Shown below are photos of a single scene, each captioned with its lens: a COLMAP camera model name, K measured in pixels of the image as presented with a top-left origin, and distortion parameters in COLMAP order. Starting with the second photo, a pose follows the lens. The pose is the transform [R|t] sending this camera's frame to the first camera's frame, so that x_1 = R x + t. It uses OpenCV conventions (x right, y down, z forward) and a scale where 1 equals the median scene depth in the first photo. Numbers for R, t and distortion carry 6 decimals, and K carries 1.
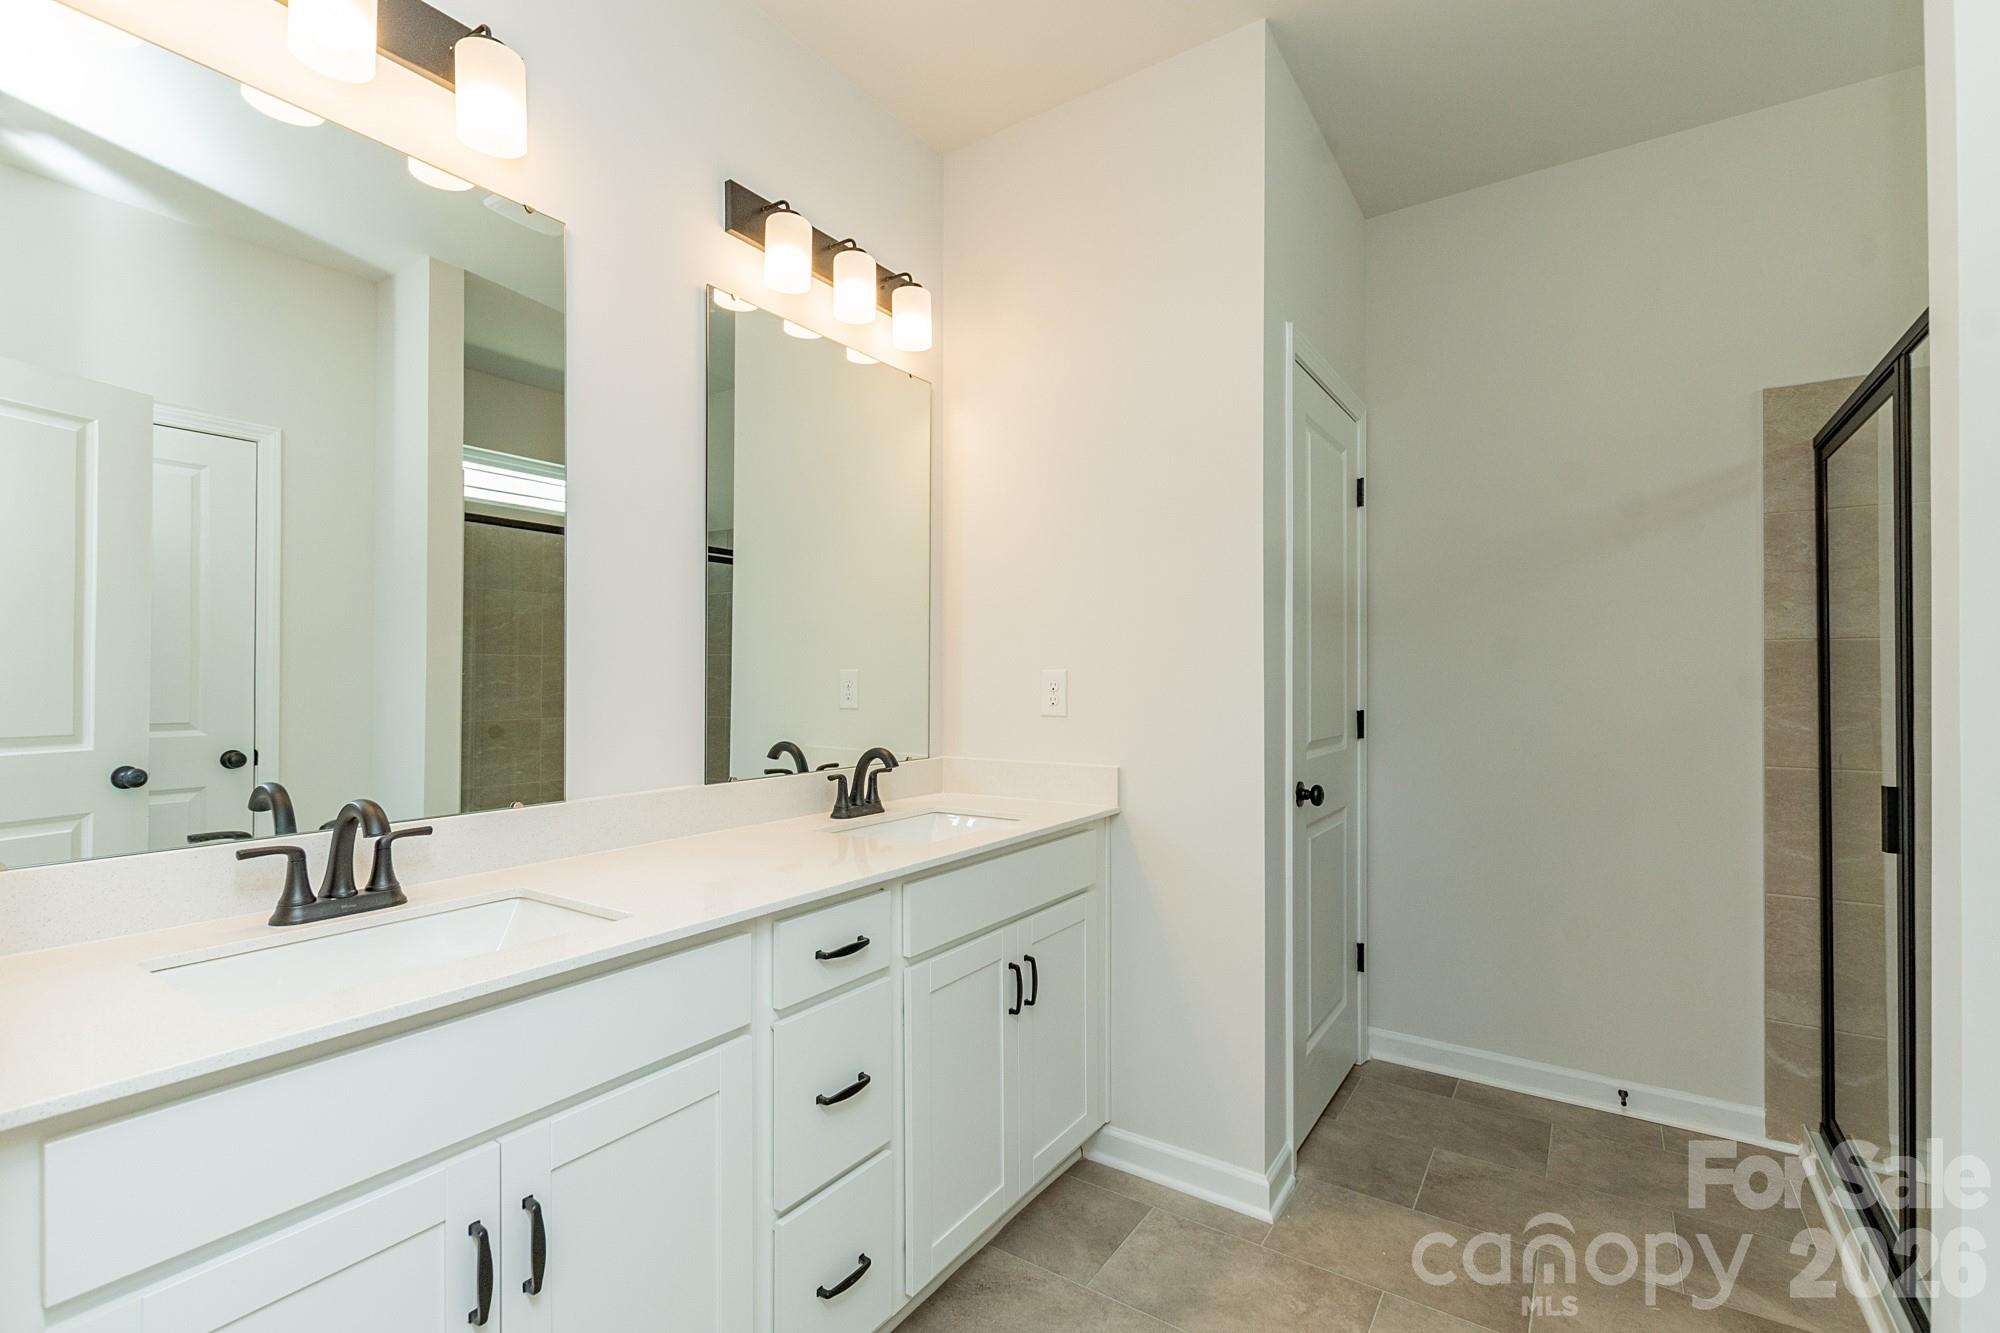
lens RADIAL K [[915.3, 0, 994.5], [0, 915.3, 671.7], [0, 0, 1]] dist [0.000167, 0.001426]
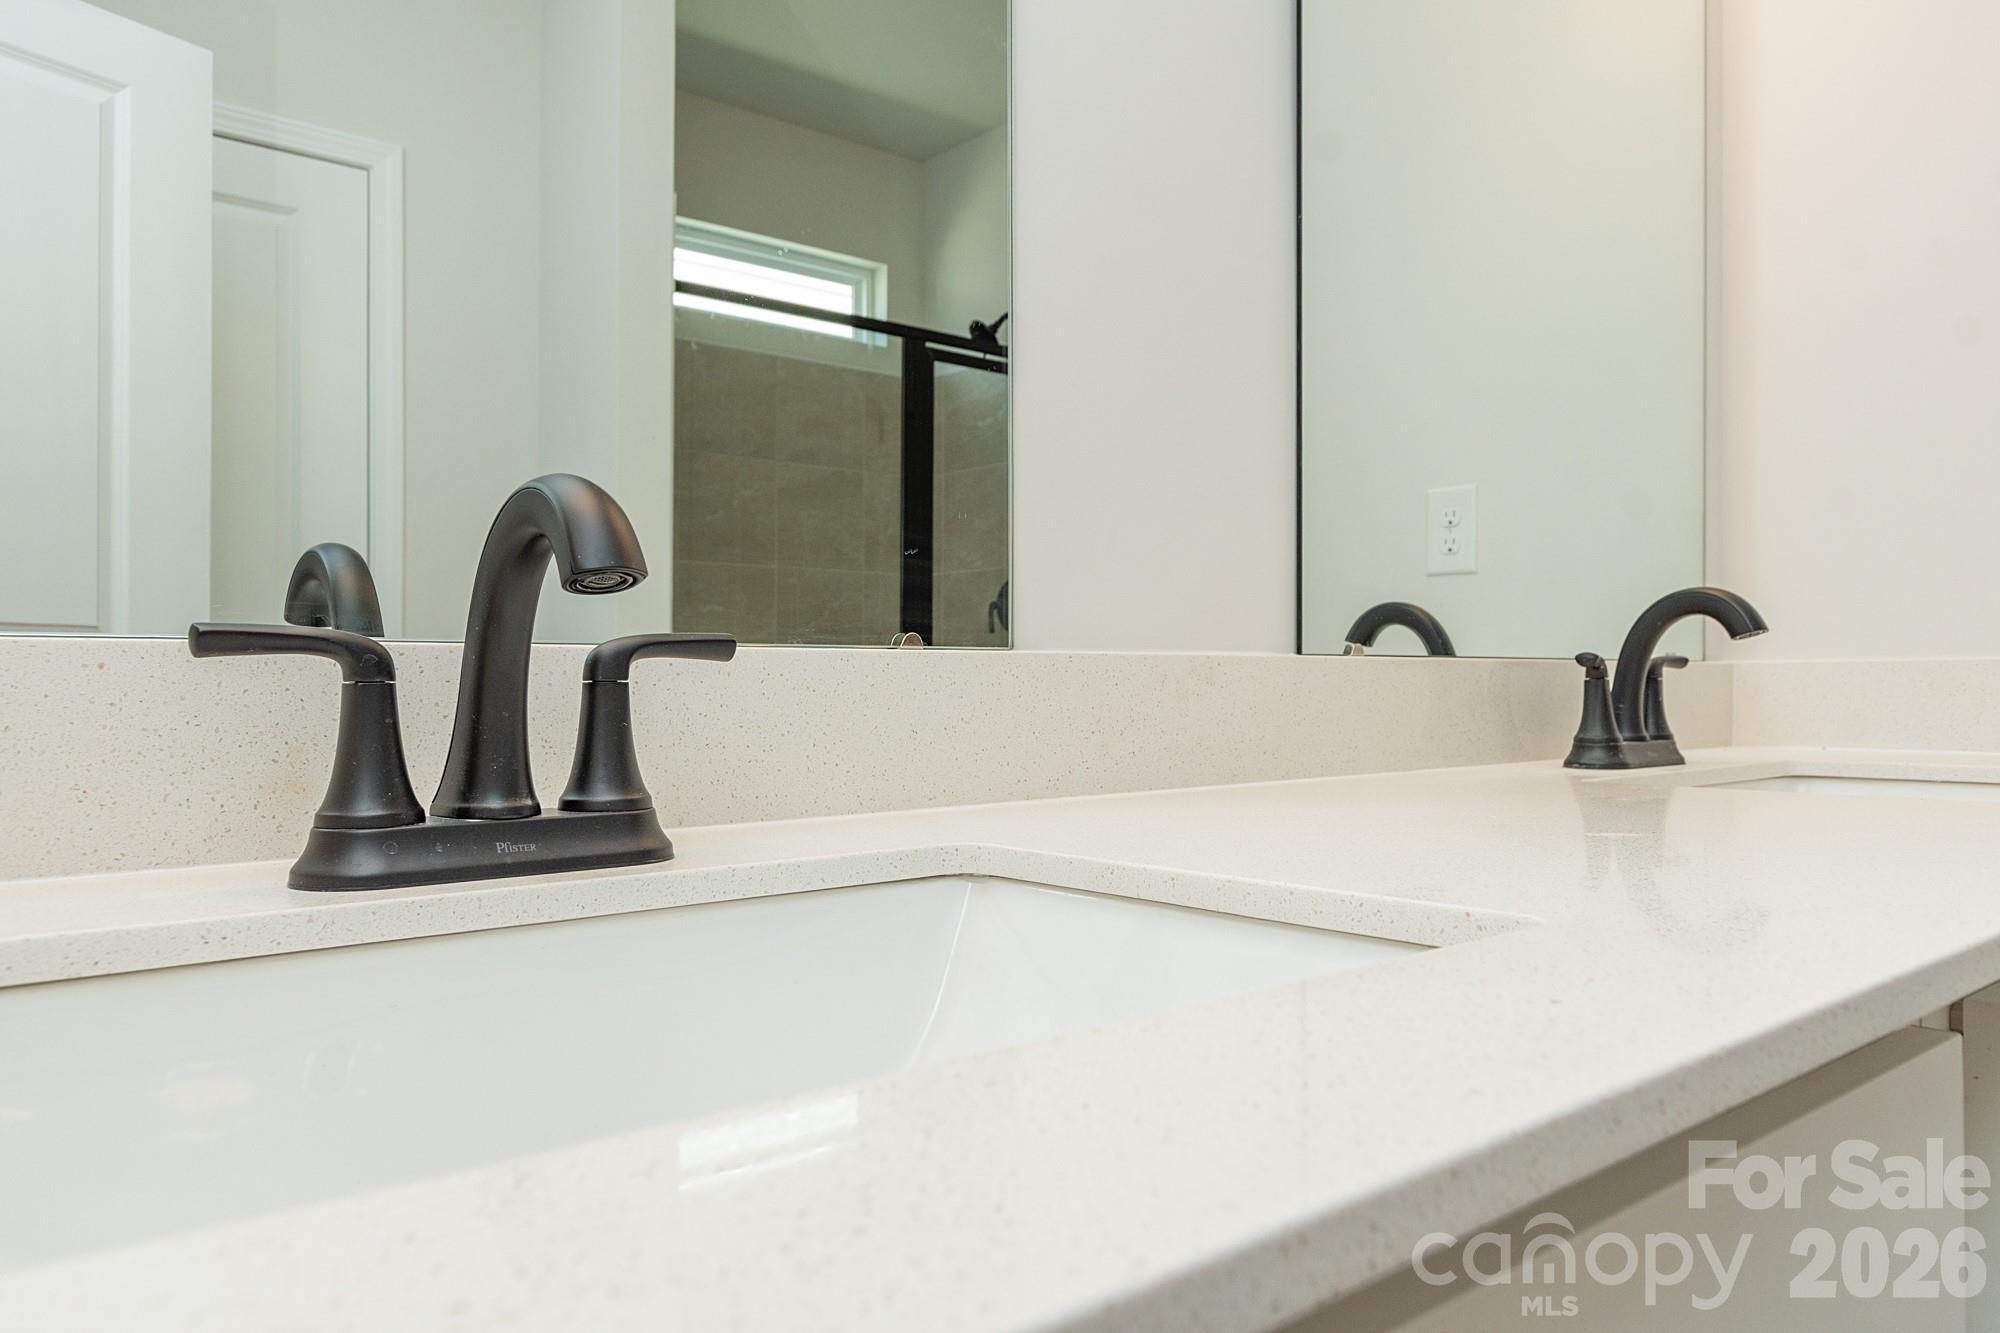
lens RADIAL K [[1385.3, 0, 1002.7], [0, 1385.3, 663.8], [0, 0, 1]] dist [0.002807, 0.000897]
pose [[0.965614, 0.002838, -0.259966, -0.252719], [-0.003761, 0.999988, -0.003051, 0.115266], [0.259954, 0.003924, 0.965613, 0.351733]]
